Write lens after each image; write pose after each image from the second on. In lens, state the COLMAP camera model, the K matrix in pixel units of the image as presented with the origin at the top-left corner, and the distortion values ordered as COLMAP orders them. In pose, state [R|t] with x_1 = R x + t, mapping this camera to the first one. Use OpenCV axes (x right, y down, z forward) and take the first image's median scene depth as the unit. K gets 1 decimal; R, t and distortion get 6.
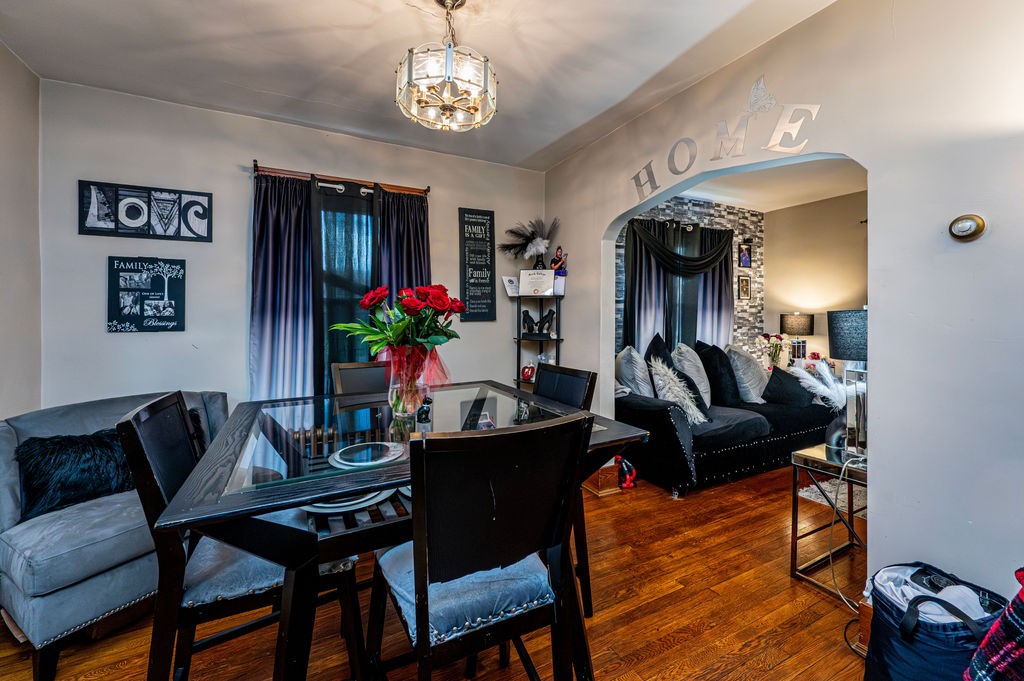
lens RADIAL K [[407.1, 0, 512.4], [0, 407.1, 313.5], [0, 0, 1]] dist [0.001239, -0.000392]
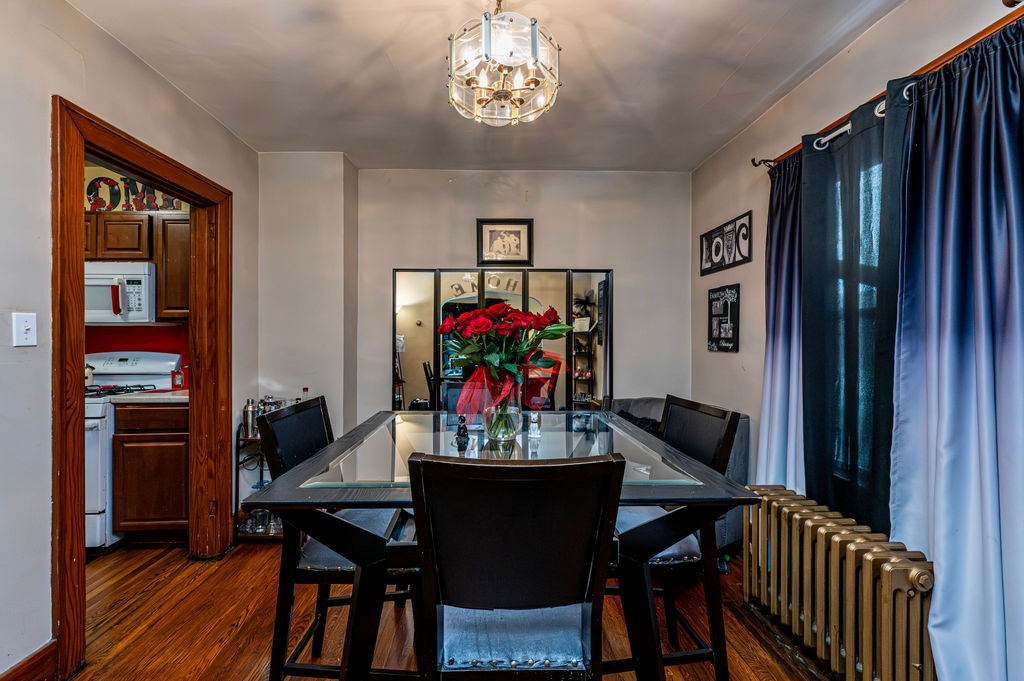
lens RADIAL K [[410.9, 0, 489.7], [0, 410.9, 339.5], [0, 0, 1]] dist [-0.000614, -0.000085]
pose [[-0.443623, 0.006008, -0.896193, 0.418126], [0.004962, 0.999979, 0.004247, 0.002918], [0.896200, -0.002563, -0.443644, 0.904070]]
